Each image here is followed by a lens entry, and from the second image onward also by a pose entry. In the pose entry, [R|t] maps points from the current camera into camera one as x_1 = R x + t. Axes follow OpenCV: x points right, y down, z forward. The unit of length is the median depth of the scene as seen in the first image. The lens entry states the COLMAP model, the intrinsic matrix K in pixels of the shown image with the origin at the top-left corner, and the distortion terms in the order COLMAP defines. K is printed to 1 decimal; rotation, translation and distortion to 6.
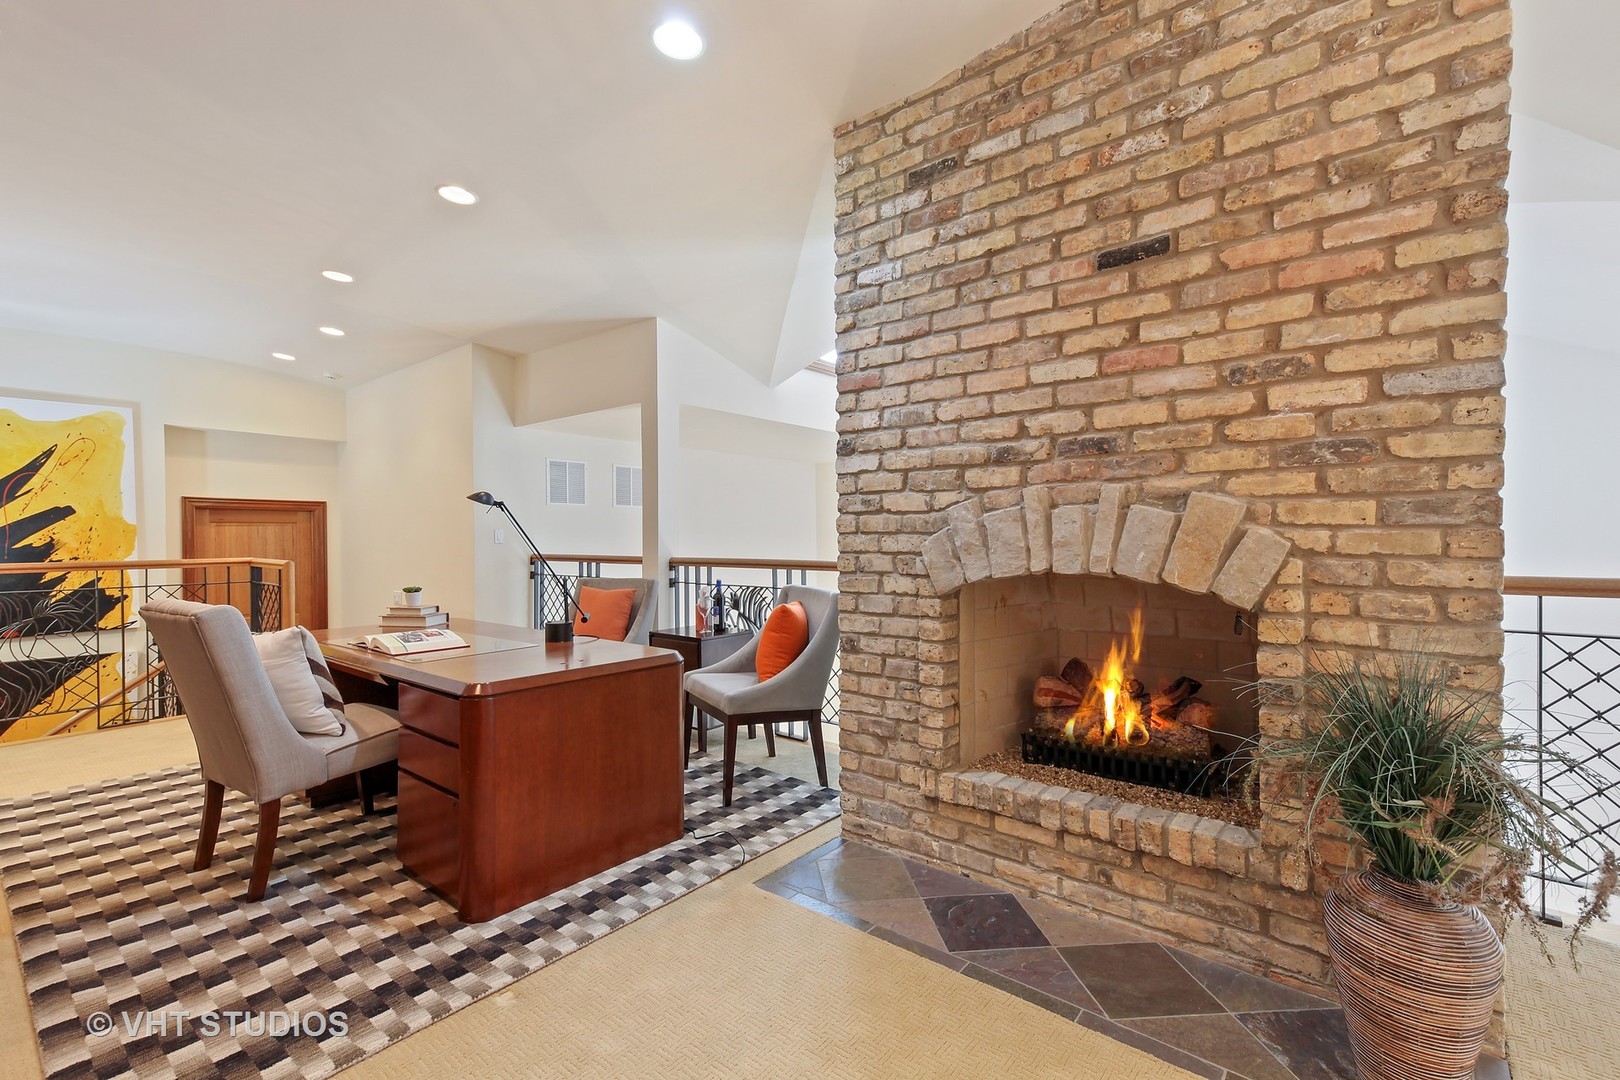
lens RADIAL K [[731.4, 0, 813.2], [0, 731.4, 545.0], [0, 0, 1]] dist [0.014163, 0.001006]
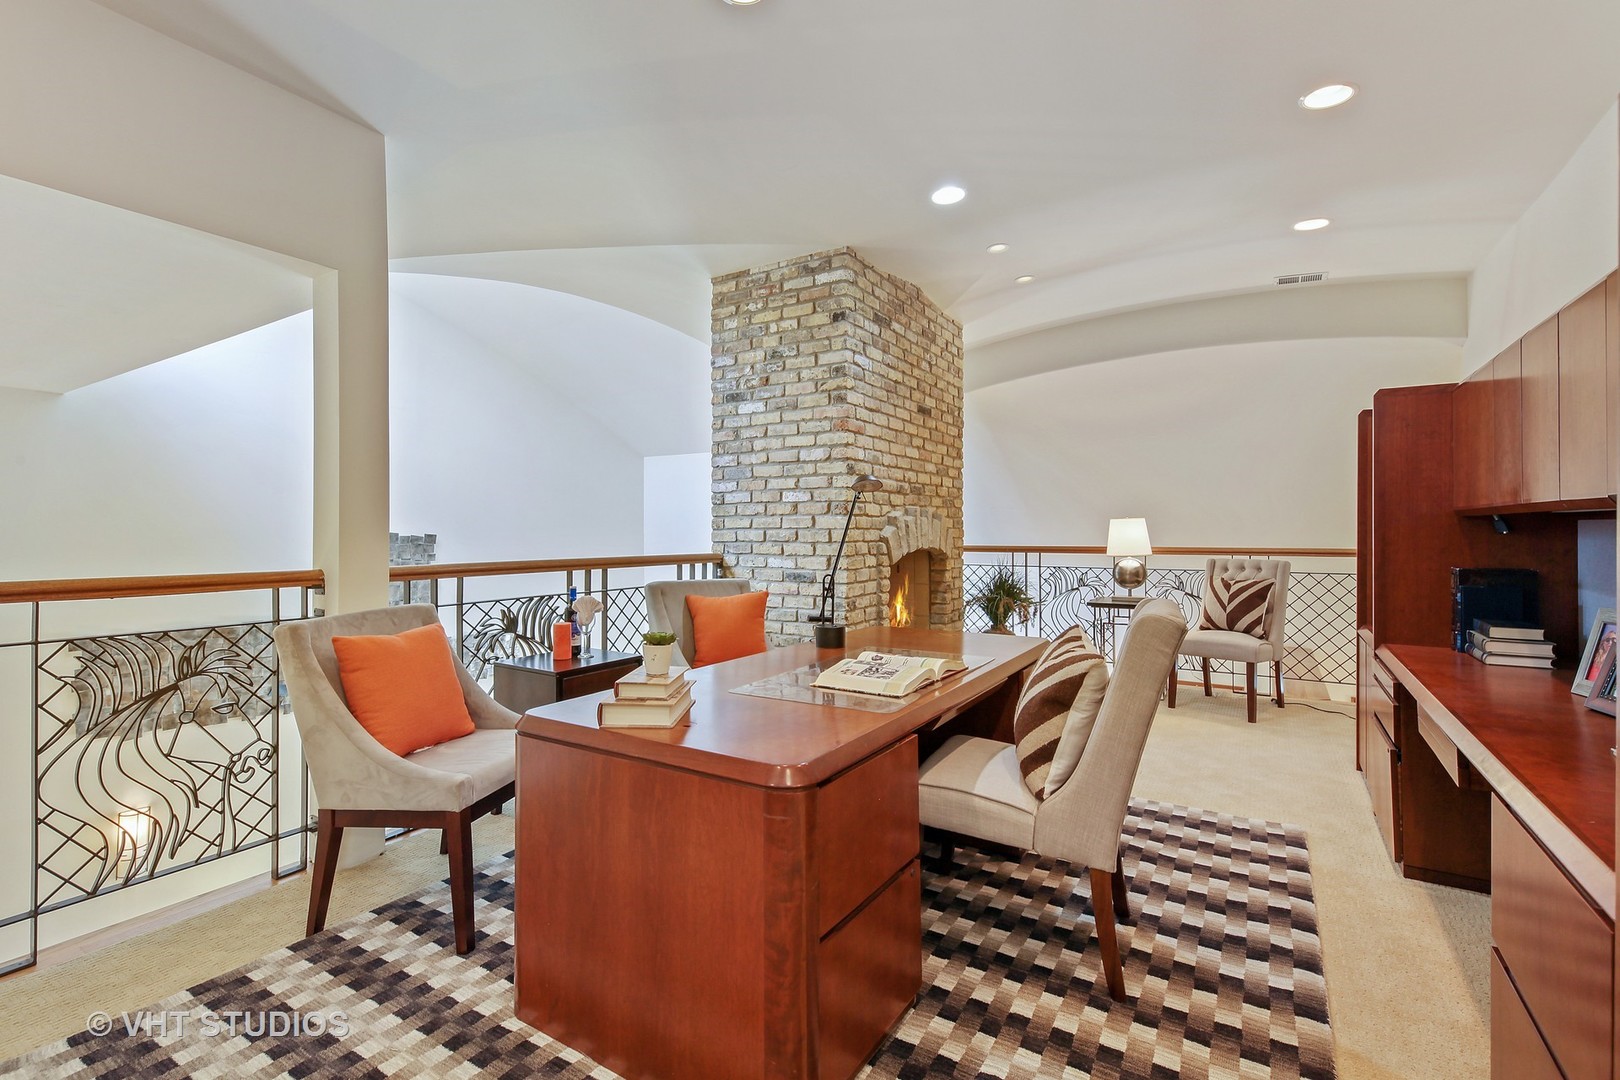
lens RADIAL K [[731.4, 0, 812.4], [0, 731.4, 531.7], [0, 0, 1]] dist [0.014163, 0.001006]
pose [[-0.143895, 0.007926, 0.989561, -1.004829], [0.015641, 0.999861, -0.005734, -0.002184], [-0.989469, 0.014652, -0.143999, 0.939485]]
